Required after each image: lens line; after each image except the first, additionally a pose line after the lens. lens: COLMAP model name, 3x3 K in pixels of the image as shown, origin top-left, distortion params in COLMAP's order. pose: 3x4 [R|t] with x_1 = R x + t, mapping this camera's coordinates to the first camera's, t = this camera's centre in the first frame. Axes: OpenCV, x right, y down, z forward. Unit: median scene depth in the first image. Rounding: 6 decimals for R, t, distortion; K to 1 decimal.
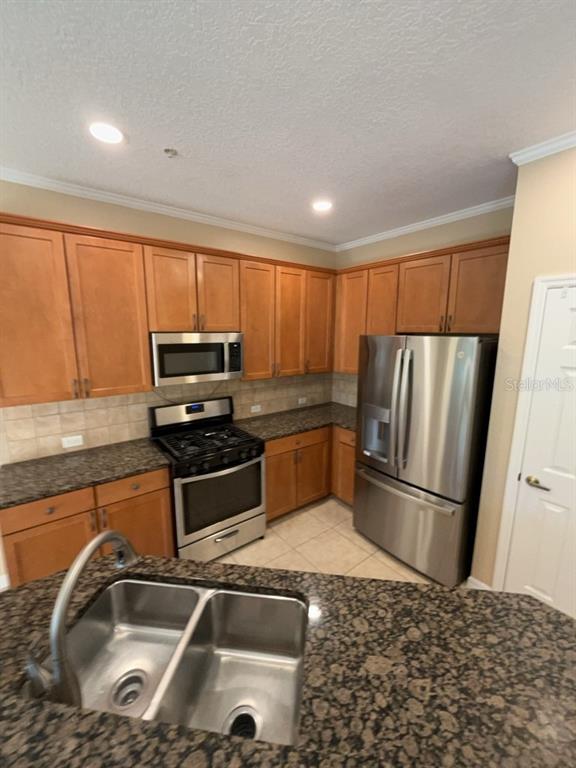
lens RADIAL K [[310.4, 0, 285.4], [0, 310.4, 383.3], [0, 0, 1]] dist [-0.000655, 0.000018]
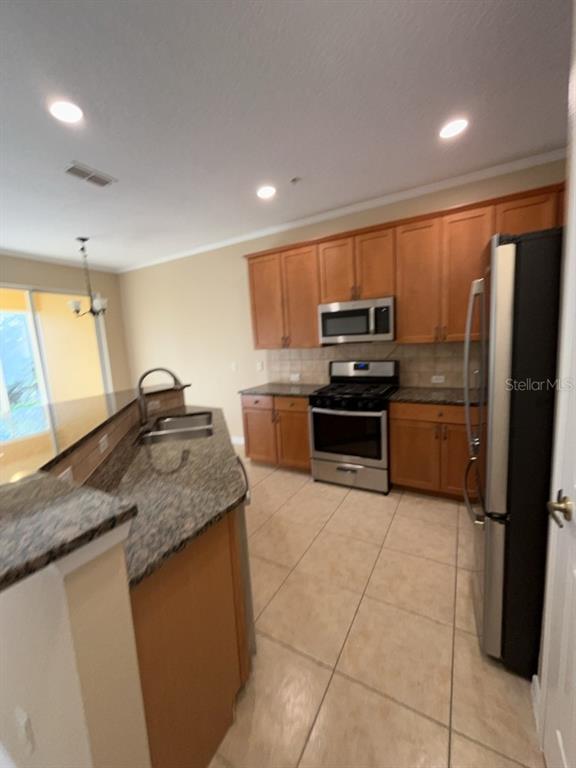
lens RADIAL K [[310.4, 0, 285.9], [0, 310.4, 383.2], [0, 0, 1]] dist [-0.000655, 0.000018]
pose [[0.392901, 0.109726, -0.913011, 0.732982], [-0.096674, 0.992282, 0.077651, 0.083592], [0.914485, 0.057756, 0.400476, 0.268294]]
